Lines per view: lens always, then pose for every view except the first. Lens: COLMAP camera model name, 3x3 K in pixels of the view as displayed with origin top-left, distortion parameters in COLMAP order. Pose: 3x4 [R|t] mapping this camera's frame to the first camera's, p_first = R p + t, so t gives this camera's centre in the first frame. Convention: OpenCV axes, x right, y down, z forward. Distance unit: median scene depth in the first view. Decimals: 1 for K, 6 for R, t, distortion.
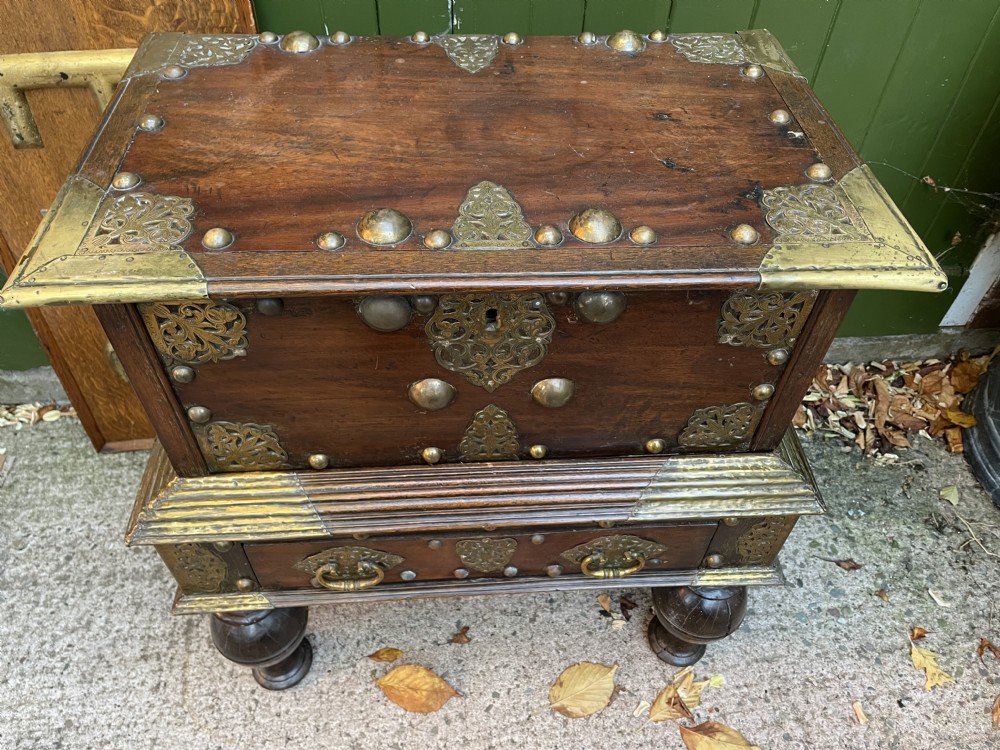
lens RADIAL K [[755.8, 0, 499.7], [0, 755.8, 372.7], [0, 0, 1]] dist [0.077736, -0.109445]
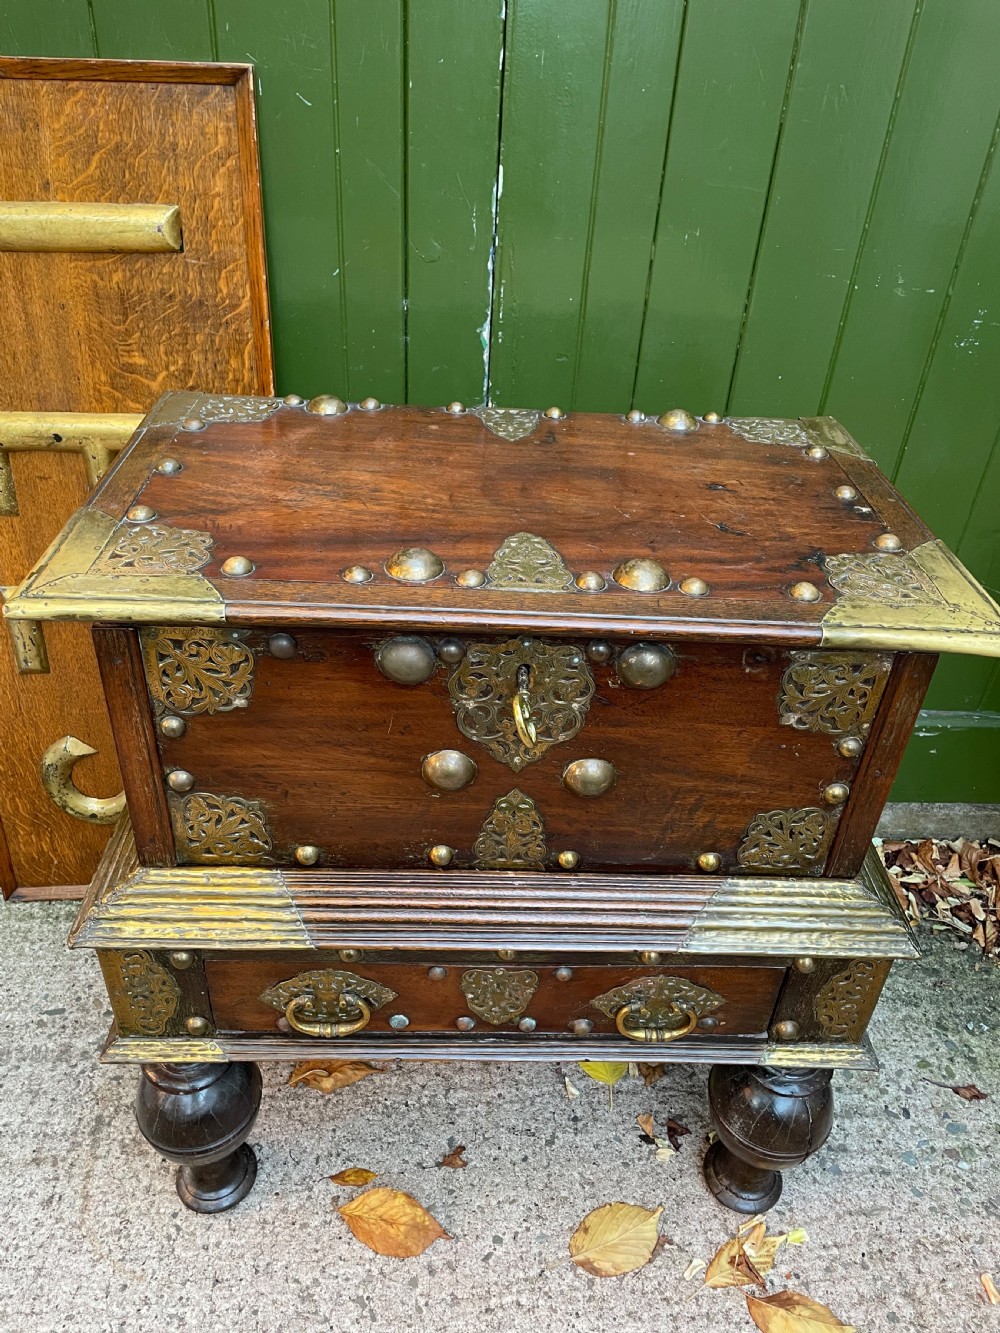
lens RADIAL K [[1002.7, 0, 494.0], [0, 1002.7, 666.9], [0, 0, 1]] dist [0.078861, -0.108374]
pose [[0.998816, 0.044104, -0.020534, -0.012995], [-0.047647, 0.972077, -0.229775, 0.108902], [0.009827, 0.230481, 0.973027, -0.088808]]
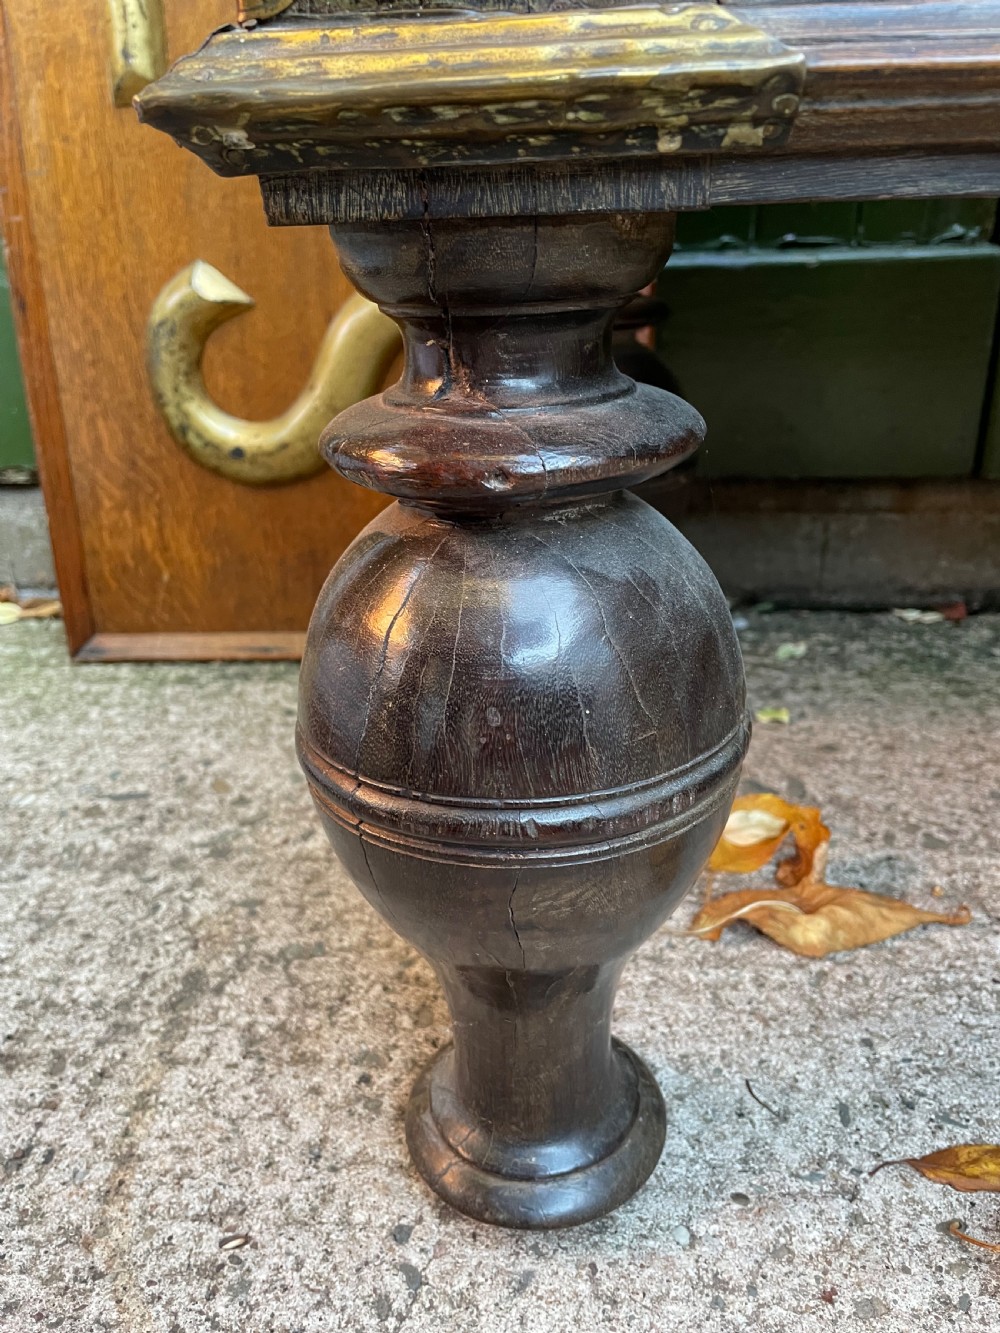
lens RADIAL K [[1026.0, 0, 492.5], [0, 1026.0, 670.6], [0, 0, 1]] dist [0.073303, -0.117091]
pose [[0.980988, 0.025418, -0.192394, -0.243340], [-0.101848, 0.911316, -0.398911, 0.385368], [0.165193, 0.410922, 0.896580, 0.673517]]
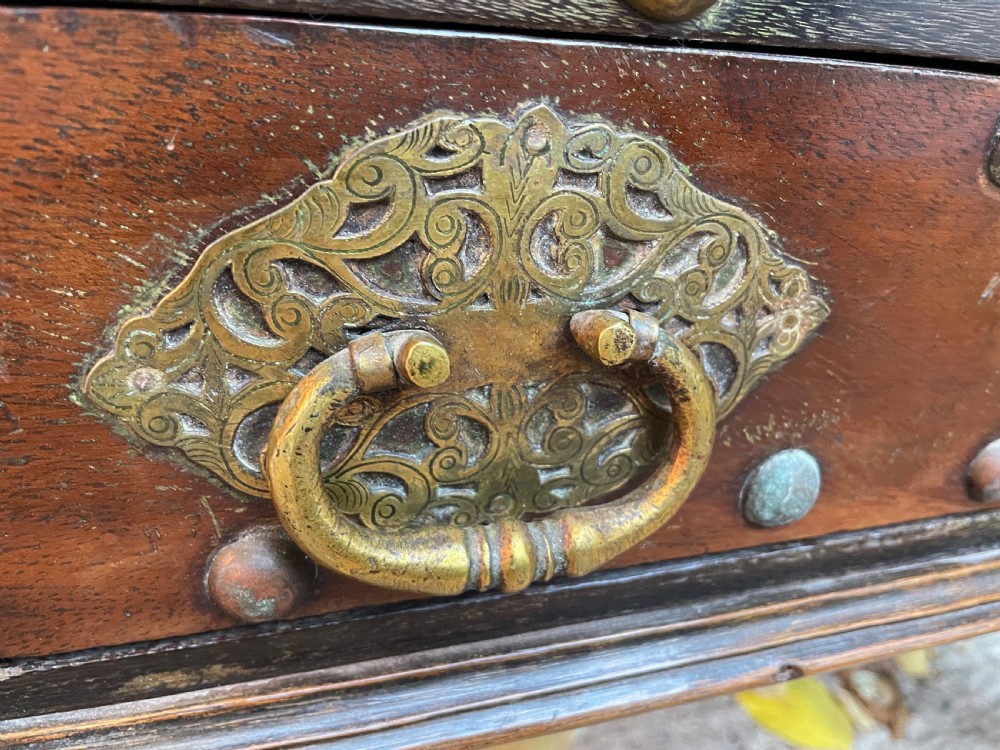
lens RADIAL K [[757.1, 0, 509.0], [0, 757.1, 369.0], [0, 0, 1]] dist [0.080488, -0.115499]
pose [[0.971665, -0.063594, 0.227646, -0.171815], [0.149045, 0.912357, -0.381300, 0.231108], [-0.183446, 0.404425, 0.895984, 0.649216]]
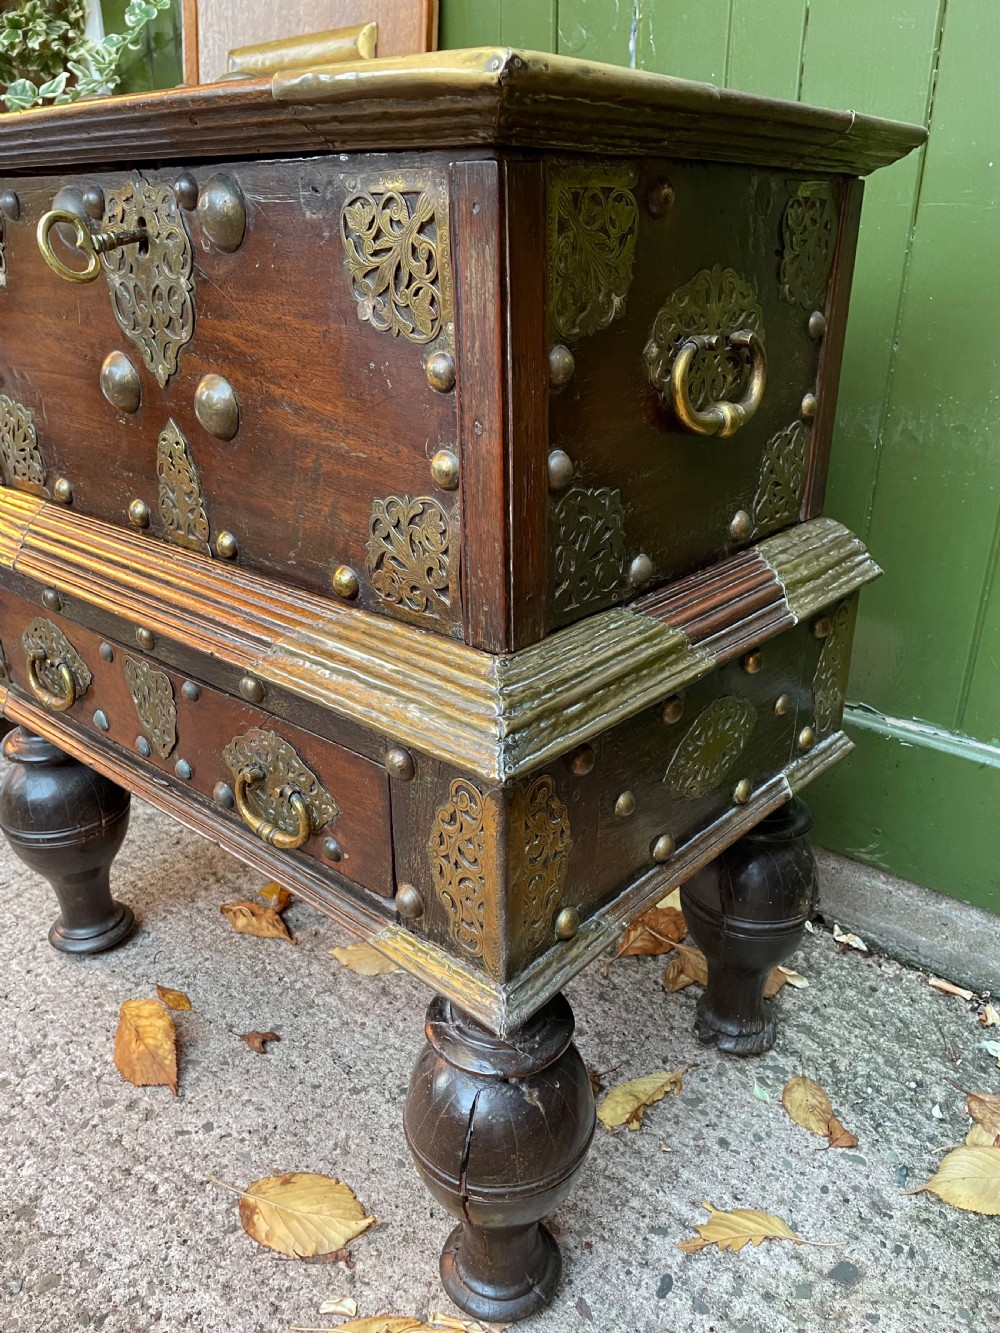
lens RADIAL K [[1009.2, 0, 498.6], [0, 1009.2, 672.9], [0, 0, 1]] dist [0.080488, -0.115499]
pose [[0.702678, 0.263892, -0.660760, 0.583432], [-0.514189, 0.830232, -0.215233, 0.186133], [0.491786, 0.490995, 0.719076, 0.370734]]
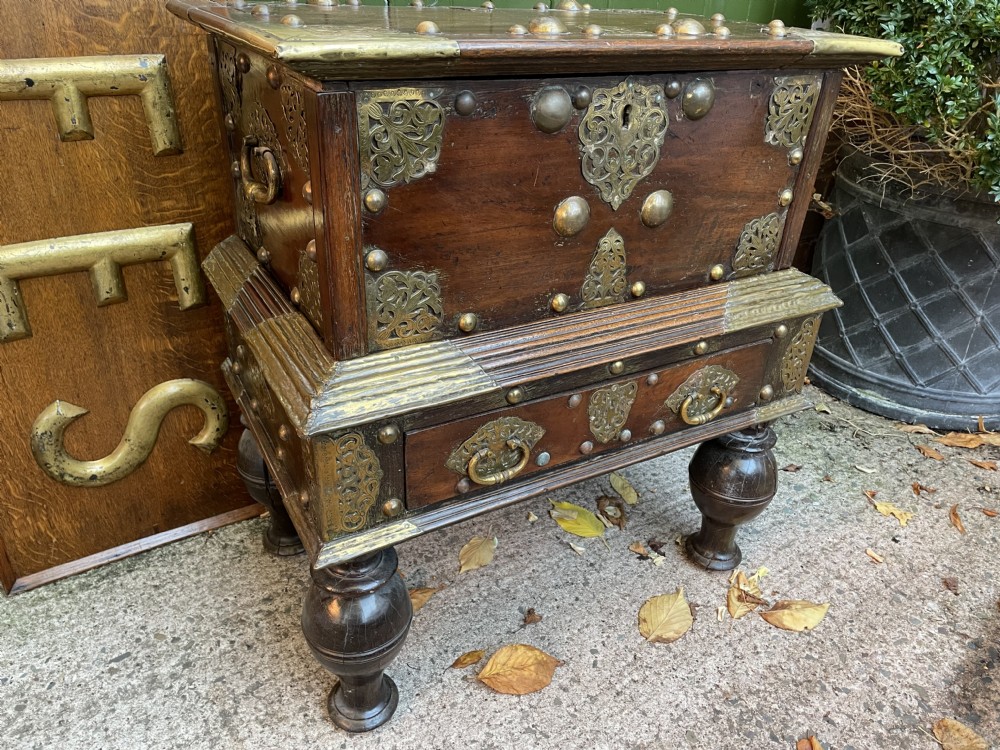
lens RADIAL K [[753.0, 0, 504.4], [0, 753.0, 373.2], [0, 0, 1]] dist [0.080887, -0.110220]
pose [[0.897225, -0.196015, 0.395684, -0.412112], [0.305659, 0.922390, -0.236155, 0.293135], [-0.318685, 0.332829, 0.887505, 0.082237]]
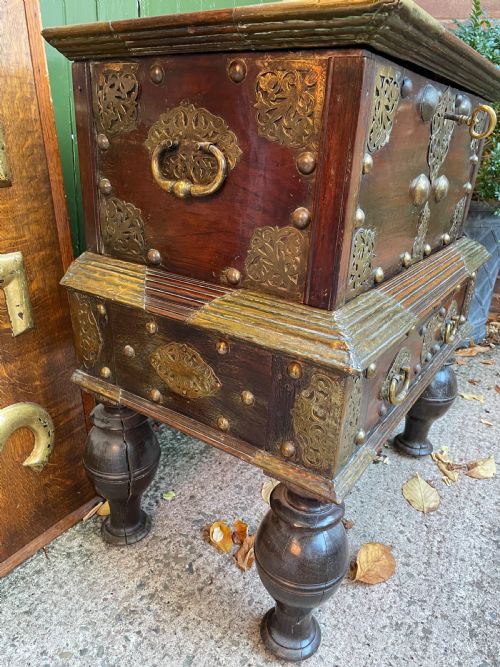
lens RADIAL K [[502.0, 0, 245.2], [0, 502.0, 337.5], [0, 0, 1]] dist [0.080341, -0.109824]
pose [[0.610796, -0.286947, 0.737963, -0.696795], [0.556932, 0.818186, -0.142820, 0.133829], [-0.562810, 0.498229, 0.659555, 0.428012]]
